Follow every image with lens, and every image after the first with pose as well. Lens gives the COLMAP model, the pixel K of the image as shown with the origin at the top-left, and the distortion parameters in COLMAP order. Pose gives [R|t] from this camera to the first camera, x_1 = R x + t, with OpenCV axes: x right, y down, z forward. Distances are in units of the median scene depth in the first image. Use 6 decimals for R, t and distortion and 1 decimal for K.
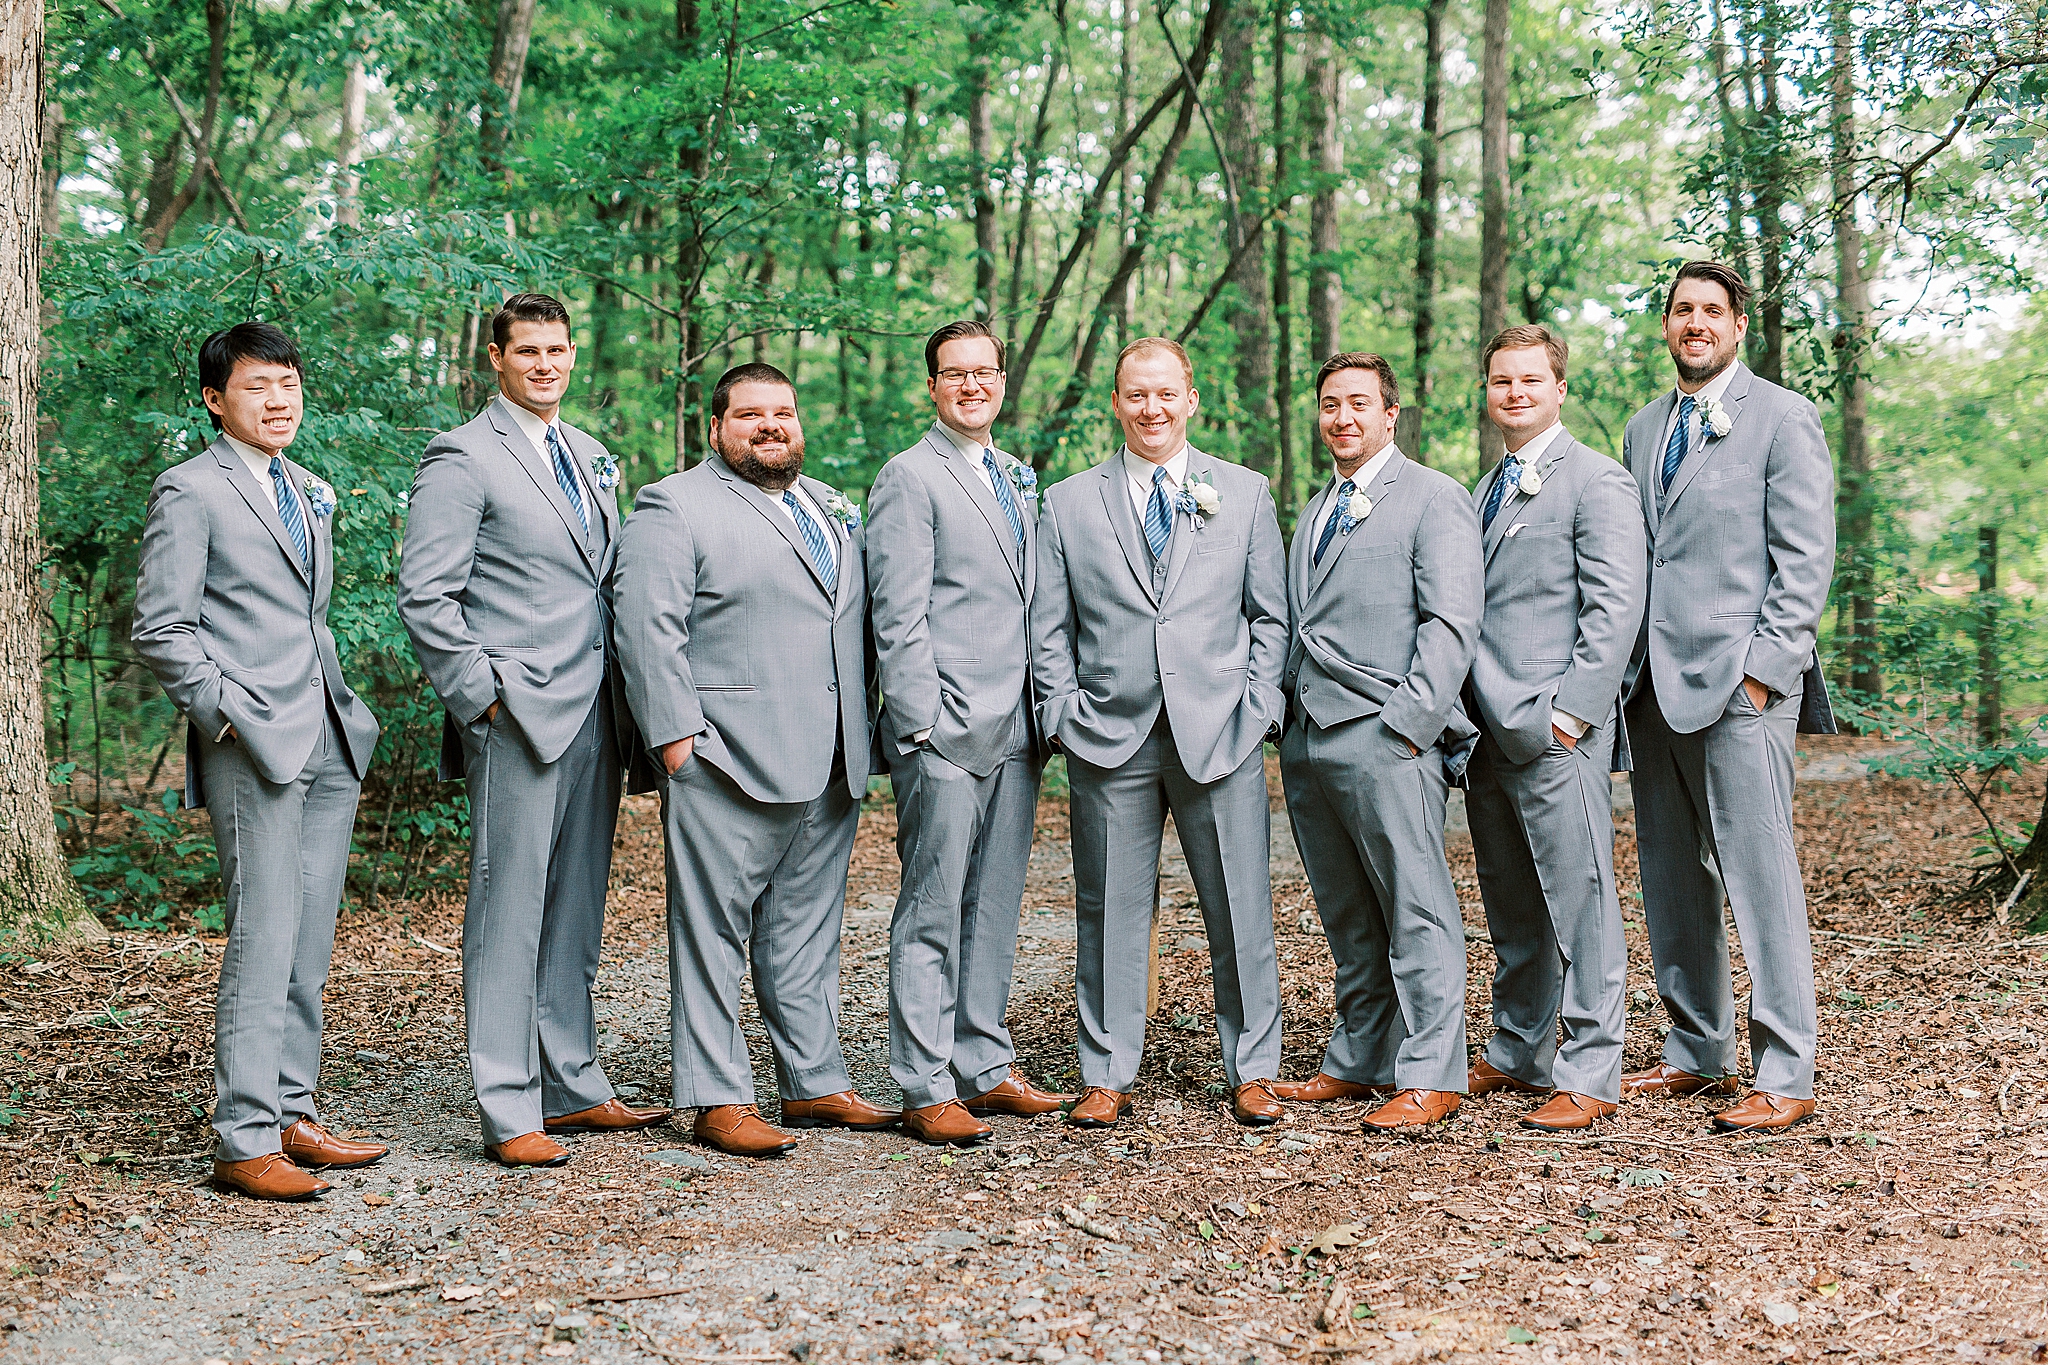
lens RADIAL K [[2798.1, 0, 1024.0], [0, 2798.1, 682.5], [0, 0, 1]] dist [0.183714, -0.955367]
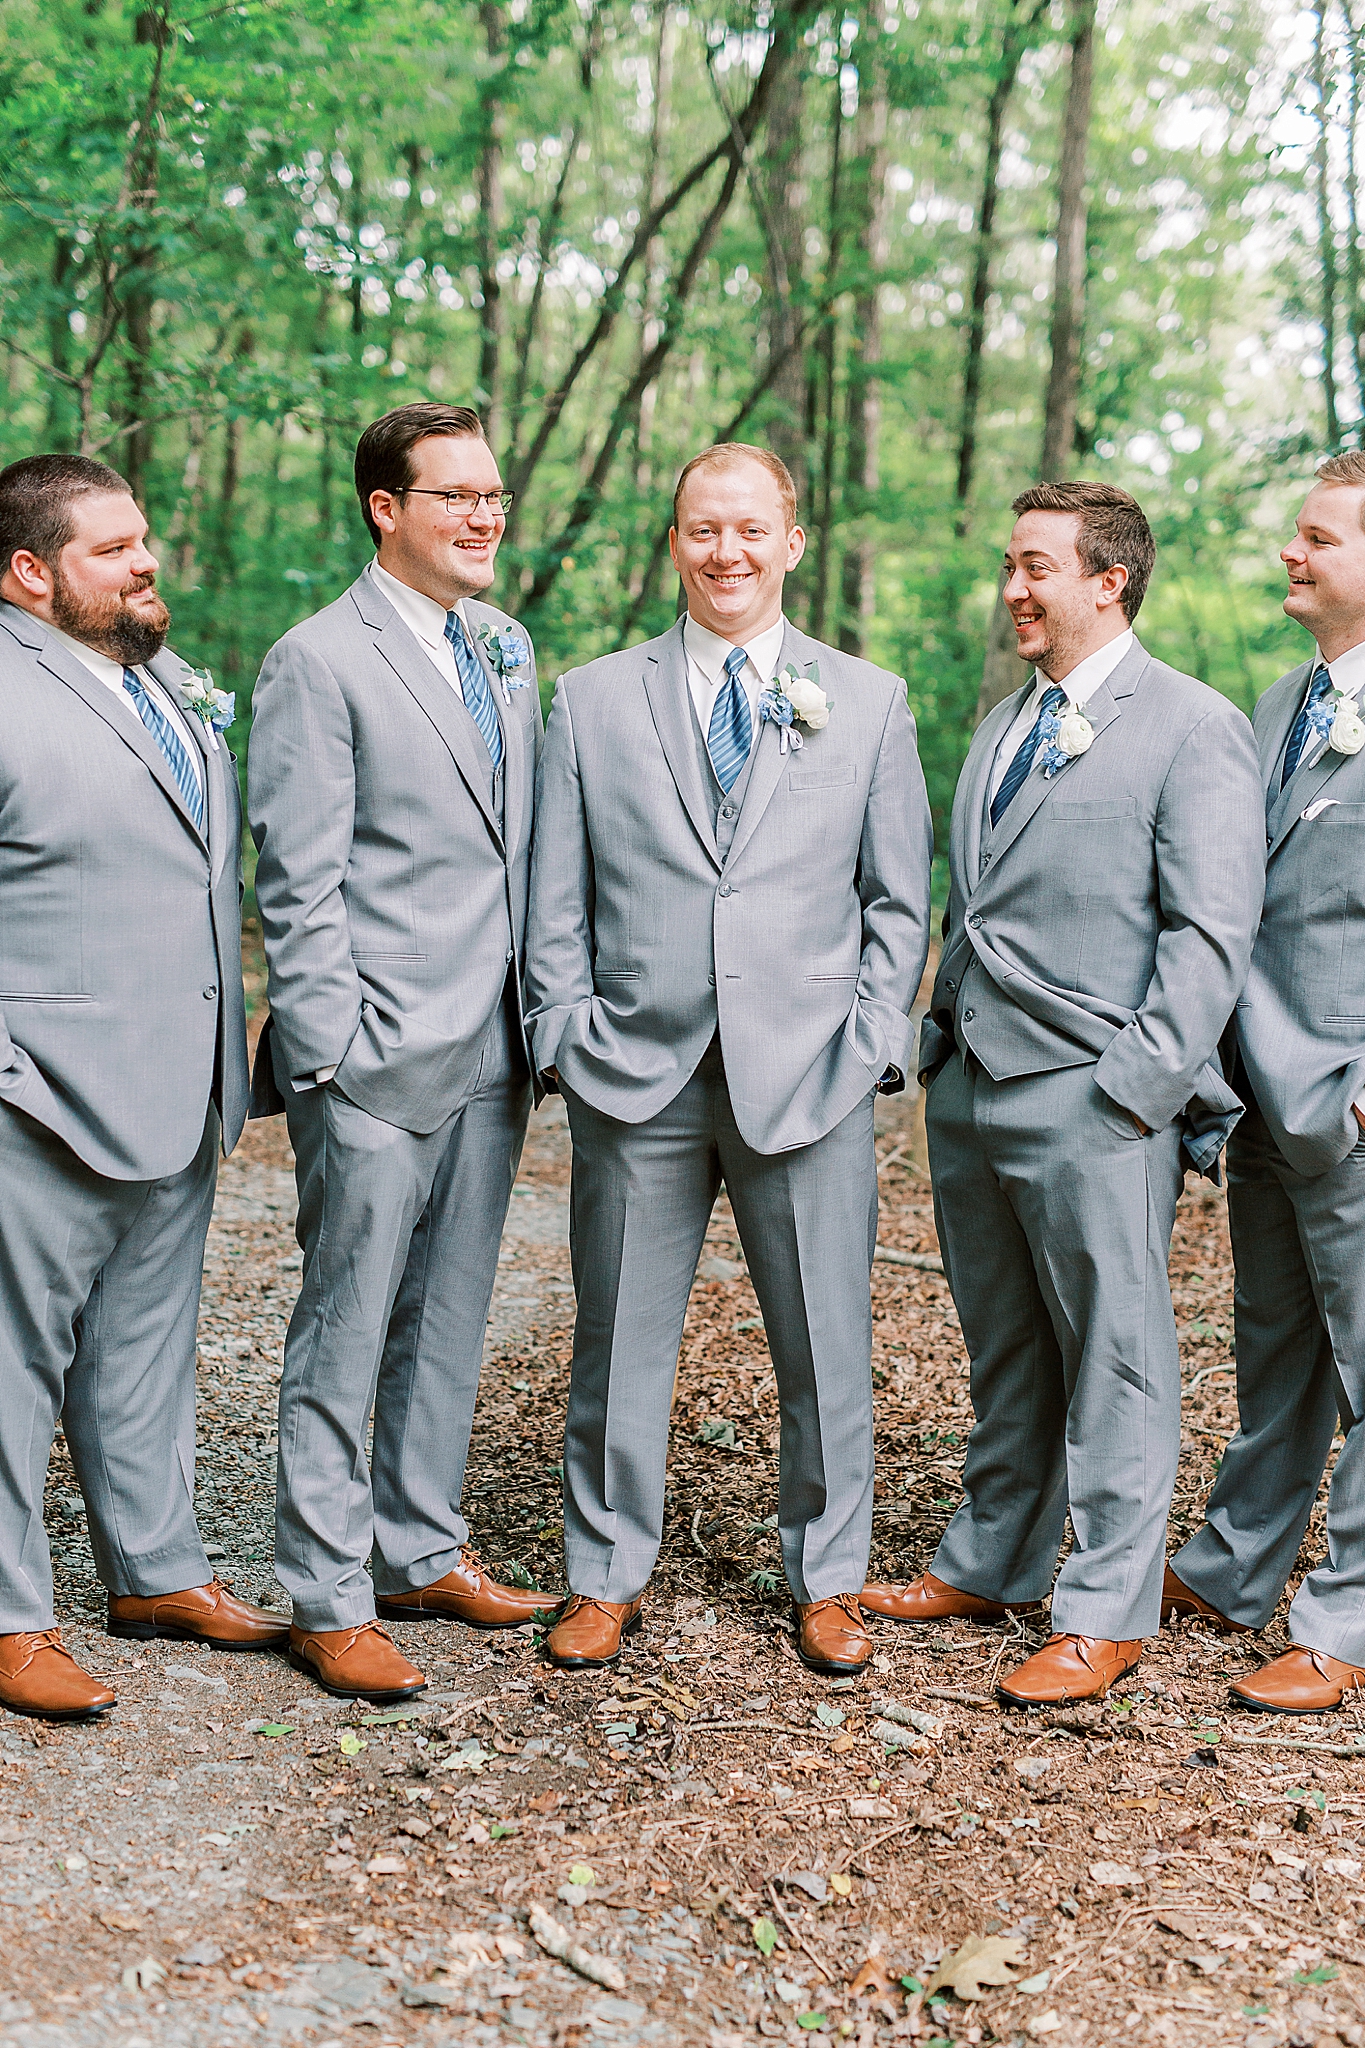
lens RADIAL K [[2798.1, 0, 620.7], [0, 2798.1, 1161.0], [0, 0, 1]] dist [0.183714, -0.955367]
pose [[0.998222, 0.041304, 0.042983, 0.000486], [-0.046362, 0.991167, 0.124251, -0.038871], [-0.037471, -0.126023, 0.991319, 0.356818]]
